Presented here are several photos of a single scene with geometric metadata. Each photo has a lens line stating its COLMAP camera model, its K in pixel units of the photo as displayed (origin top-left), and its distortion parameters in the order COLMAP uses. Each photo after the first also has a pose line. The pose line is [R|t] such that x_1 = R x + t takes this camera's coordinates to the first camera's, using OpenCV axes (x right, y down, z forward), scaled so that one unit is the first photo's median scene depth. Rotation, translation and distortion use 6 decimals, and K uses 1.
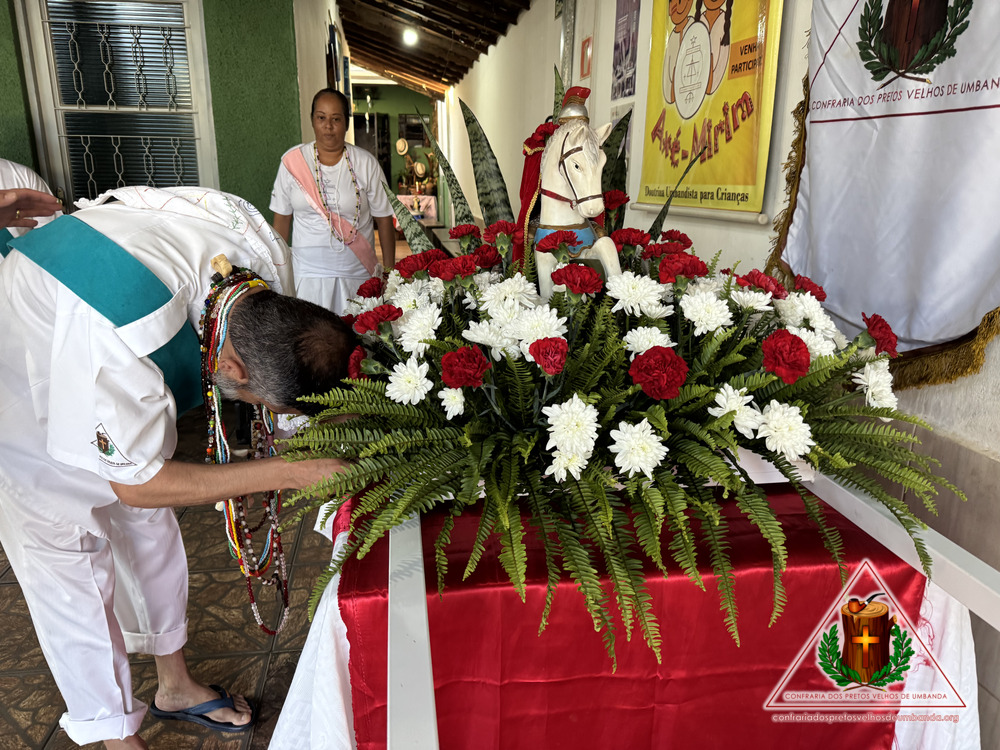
lens RADIAL K [[714.4, 0, 464.2], [0, 714.4, 398.1], [0, 0, 1]] dist [0.105820, -0.209236]
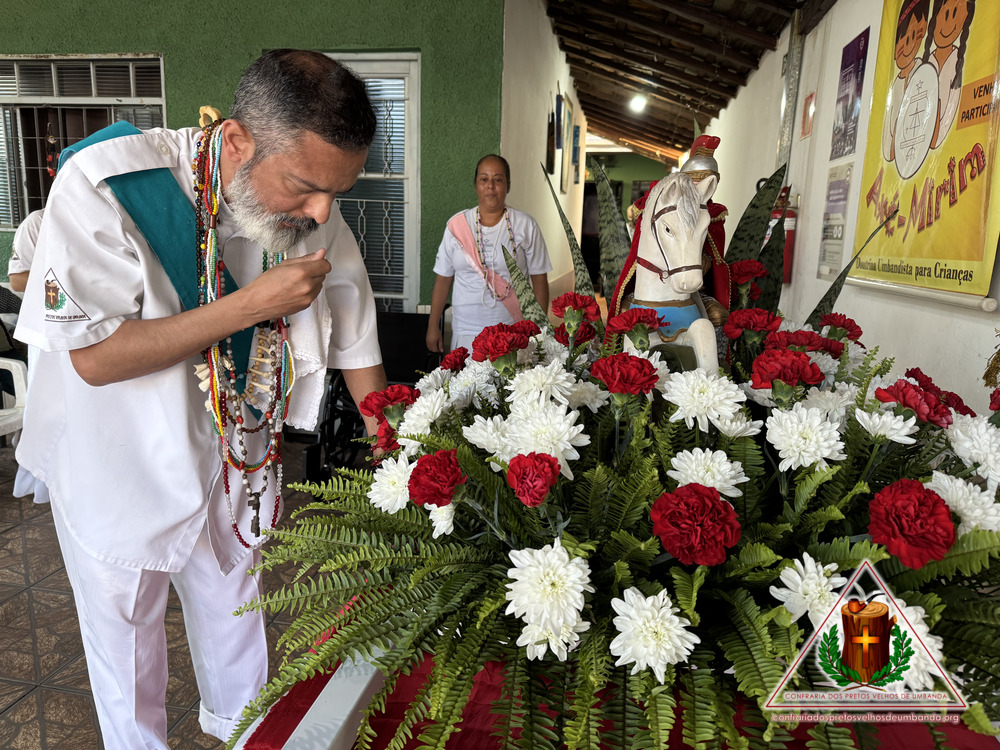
lens RADIAL K [[705.4, 0, 498.3], [0, 705.4, 379.3], [0, 0, 1]] dist [0.045734, -0.073804]
pose [[0.948732, 0.081690, -0.305343, 0.154662], [-0.113327, 0.989712, -0.087333, -0.048243], [0.295067, 0.117459, 0.948229, 0.158081]]
